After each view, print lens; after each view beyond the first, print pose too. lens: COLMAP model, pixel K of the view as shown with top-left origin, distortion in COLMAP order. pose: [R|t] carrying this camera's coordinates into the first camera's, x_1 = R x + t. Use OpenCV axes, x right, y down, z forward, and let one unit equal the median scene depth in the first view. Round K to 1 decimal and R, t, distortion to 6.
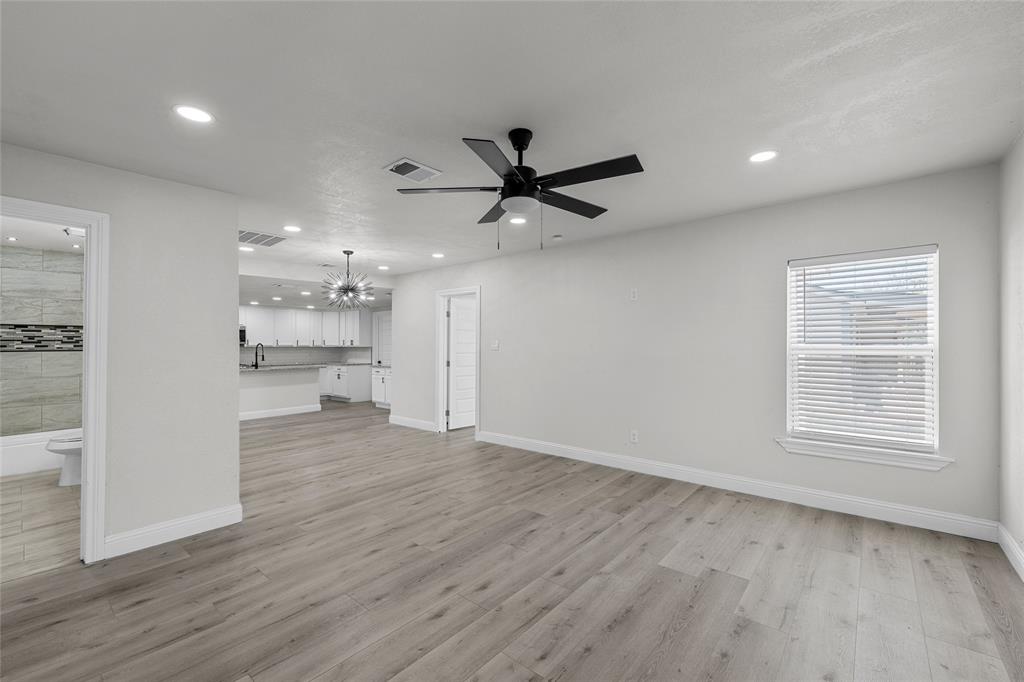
lens RADIAL K [[421.8, 0, 509.8], [0, 421.8, 346.5], [0, 0, 1]] dist [-0.000299, -0.000071]
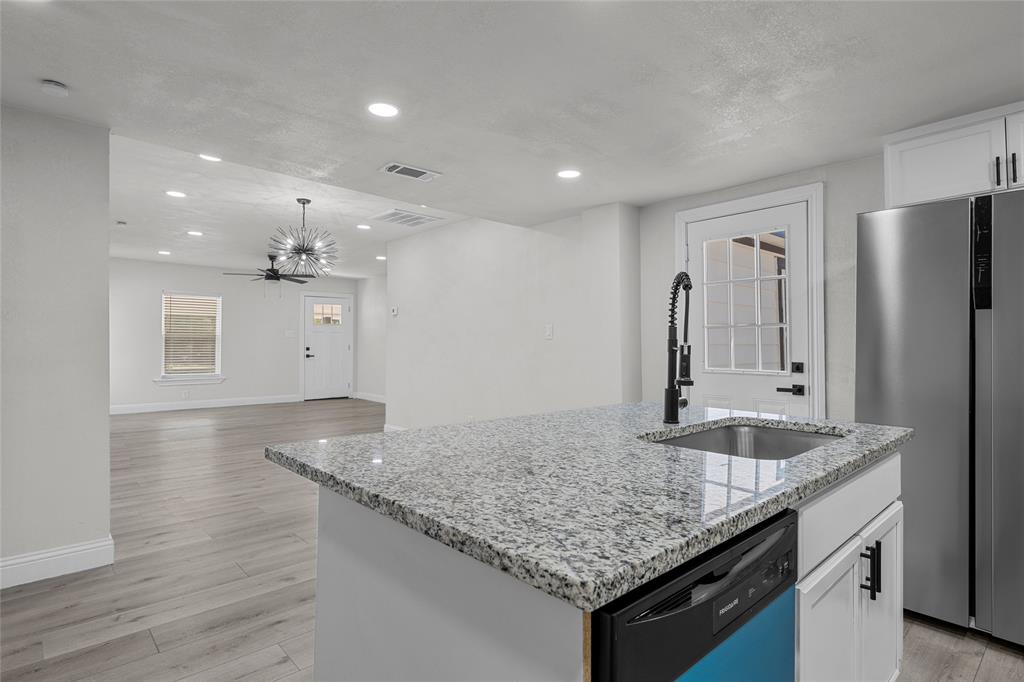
lens RADIAL K [[531.8, 0, 510.3], [0, 531.8, 335.2], [0, 0, 1]] dist [0.006600, -0.000754]
pose [[-0.992545, 0.001989, 0.121860, -1.648518], [-0.000047, 0.999861, -0.016702, 0.063220], [-0.121876, -0.016583, -0.992407, 3.610215]]
